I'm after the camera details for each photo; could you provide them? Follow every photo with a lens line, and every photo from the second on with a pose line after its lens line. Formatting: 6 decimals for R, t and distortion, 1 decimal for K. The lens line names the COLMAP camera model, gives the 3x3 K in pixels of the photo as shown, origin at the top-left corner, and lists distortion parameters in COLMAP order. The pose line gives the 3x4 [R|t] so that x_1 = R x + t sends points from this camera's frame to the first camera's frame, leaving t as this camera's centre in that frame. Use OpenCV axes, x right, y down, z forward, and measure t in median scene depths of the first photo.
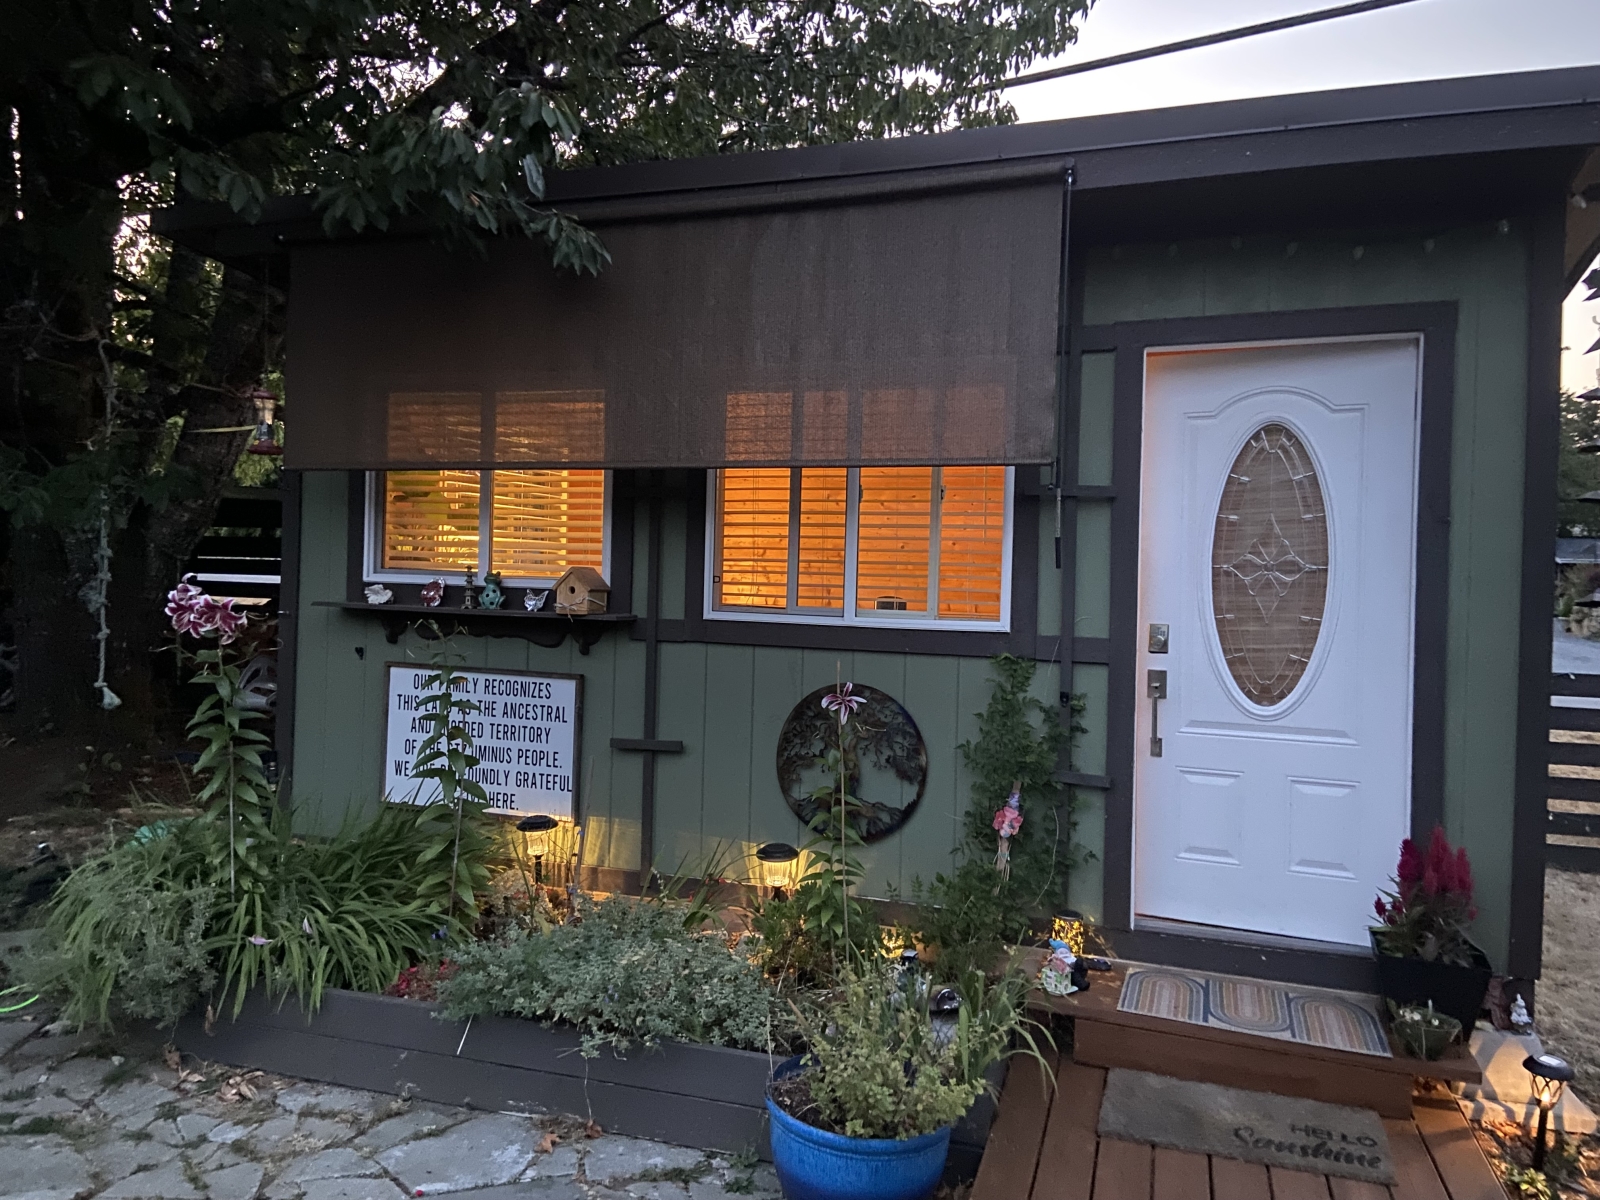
lens RADIAL K [[1221.6, 0, 793.1], [0, 1221.6, 585.7], [0, 0, 1]] dist [0.084818, -0.065709]
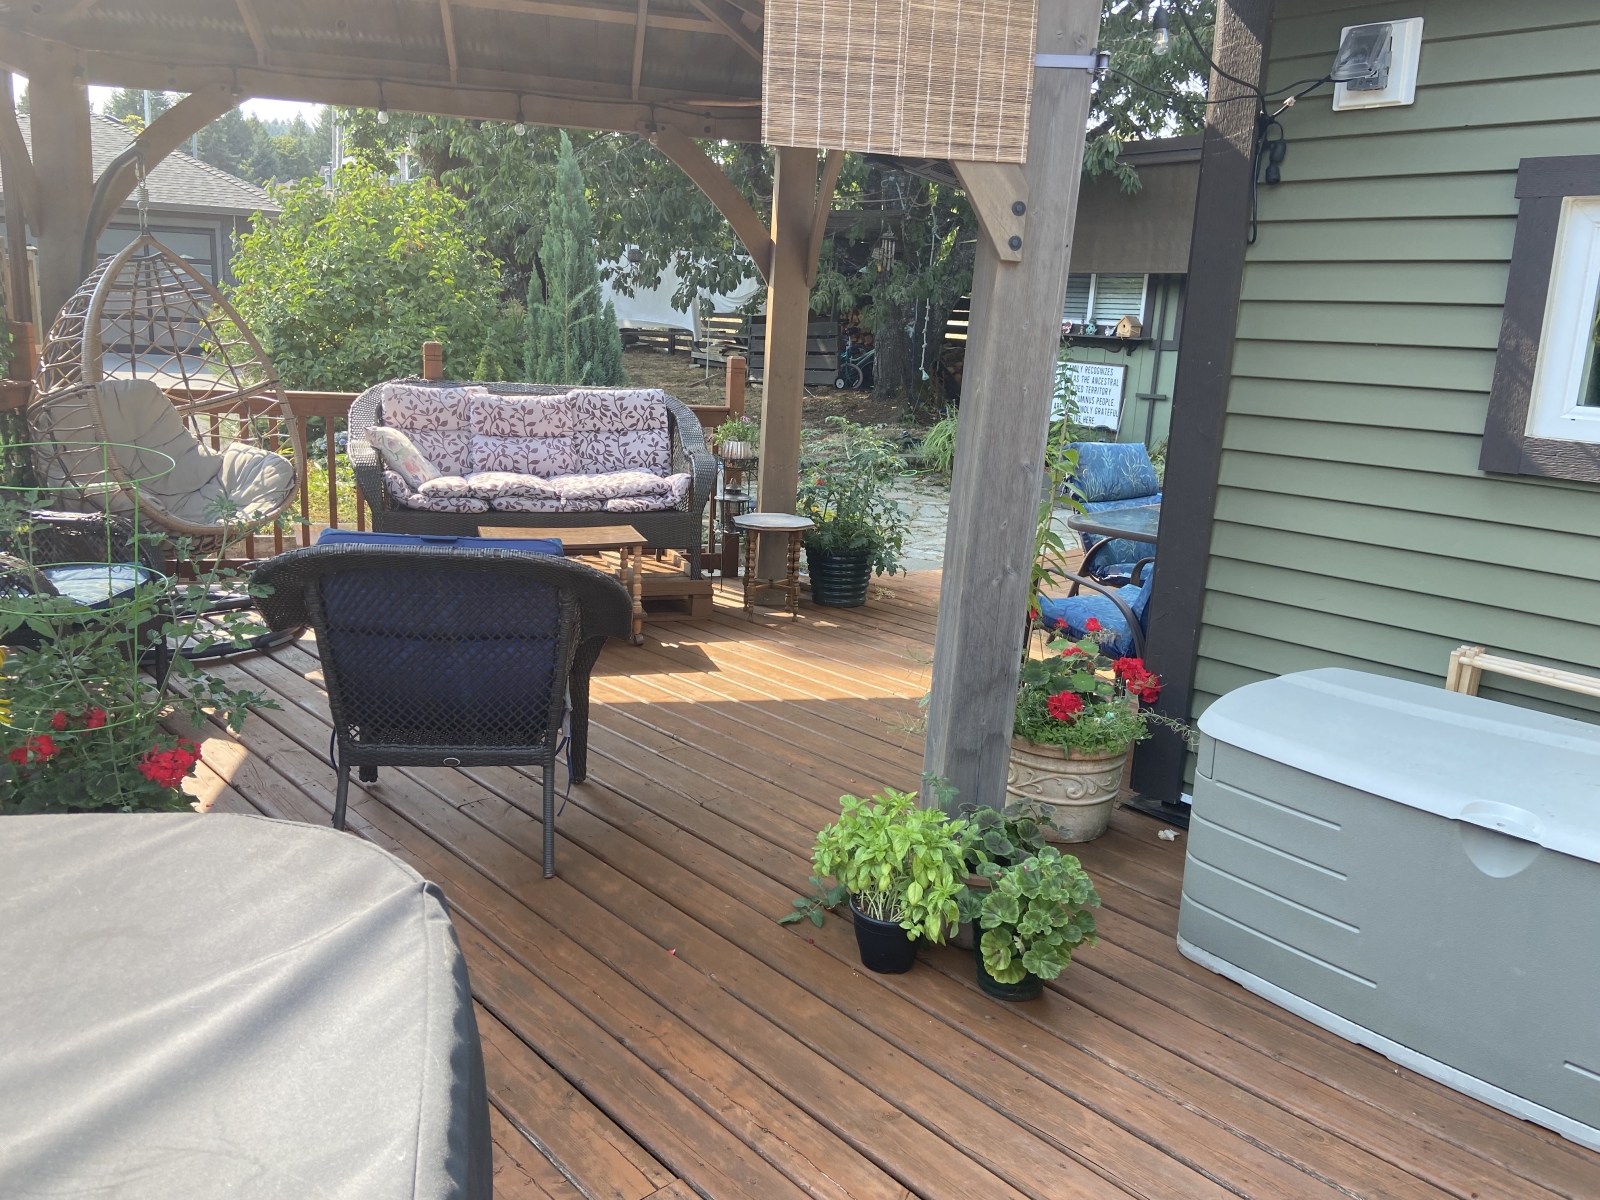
lens RADIAL K [[1221.6, 0, 799.7], [0, 1221.6, 593.7], [0, 0, 1]] dist [0.084818, -0.065709]
pose [[0.867791, 0.128952, -0.479906, 0.523821], [-0.031499, 0.978076, 0.205853, 0.042251], [0.495930, -0.163521, 0.852828, -1.528834]]
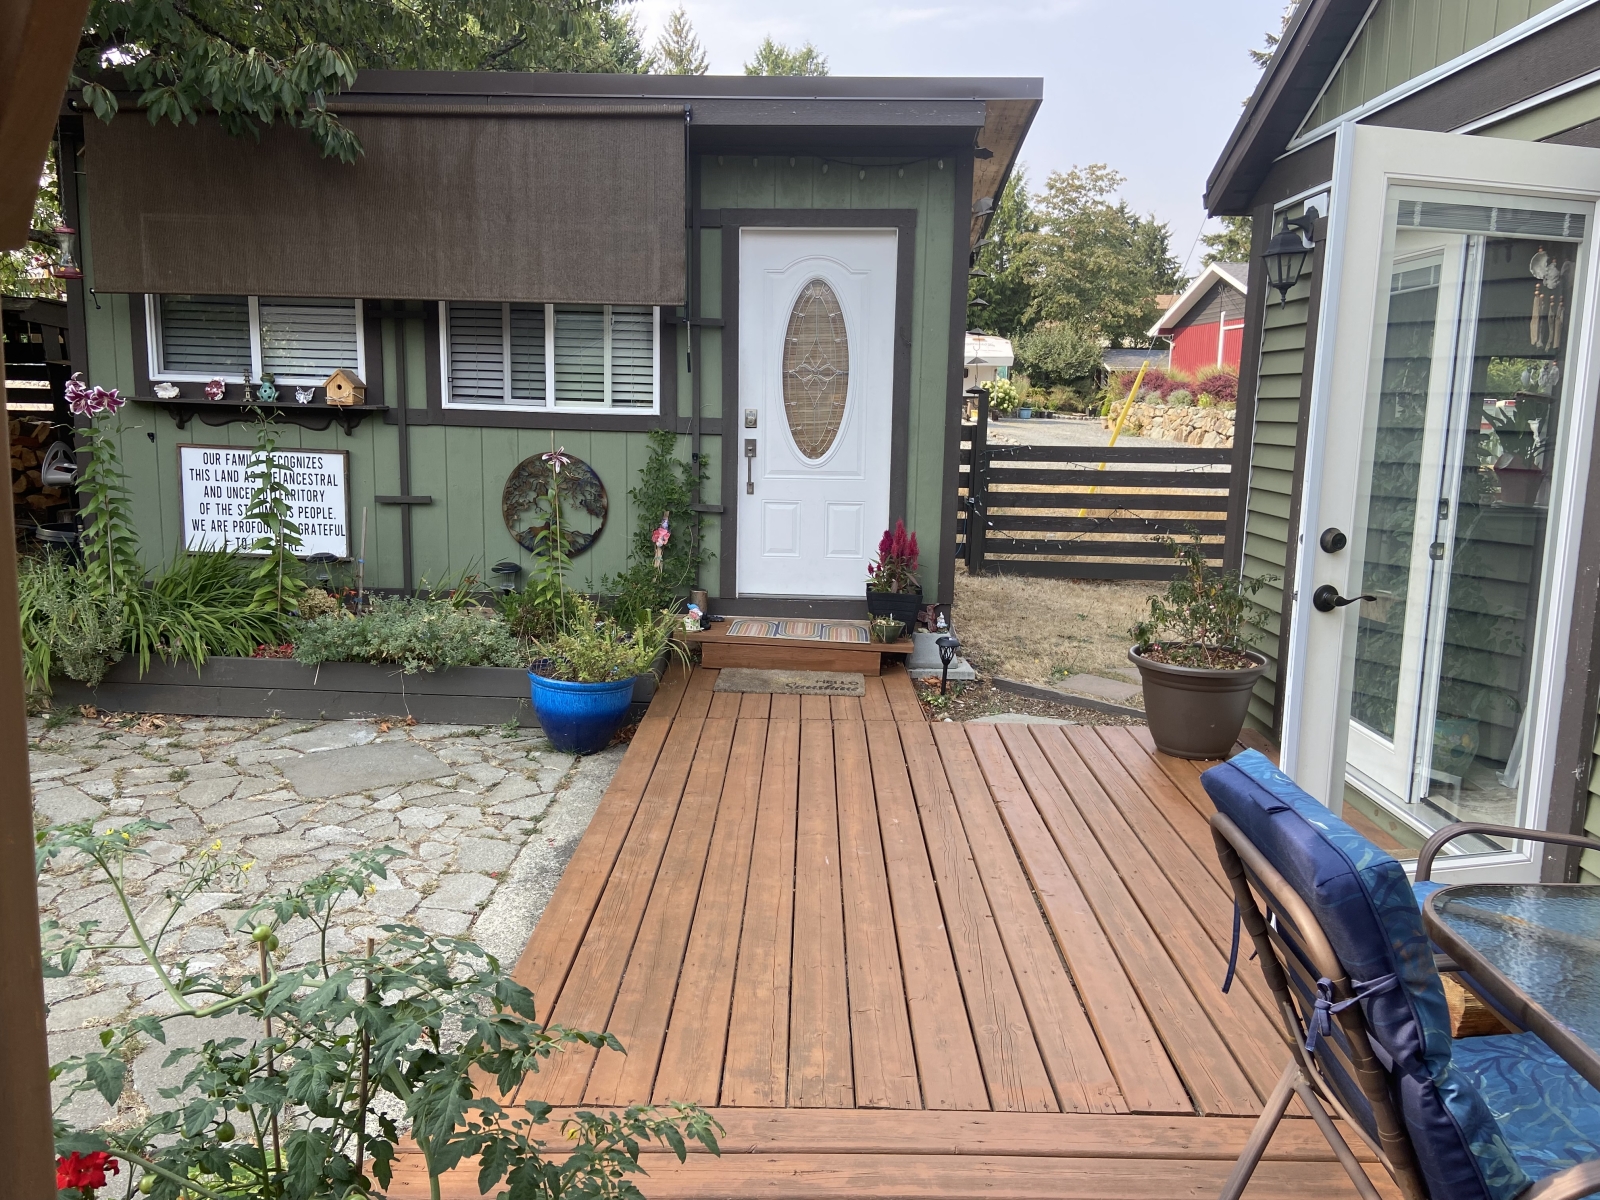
lens RADIAL K [[1221.6, 0, 802.1], [0, 1221.6, 593.4], [0, 0, 1]] dist [0.084818, -0.065709]
pose [[0.957008, -0.050885, 0.285564, -0.102957], [0.004782, 0.987126, 0.159873, 0.014237], [-0.290023, -0.151634, 0.944931, -0.540159]]
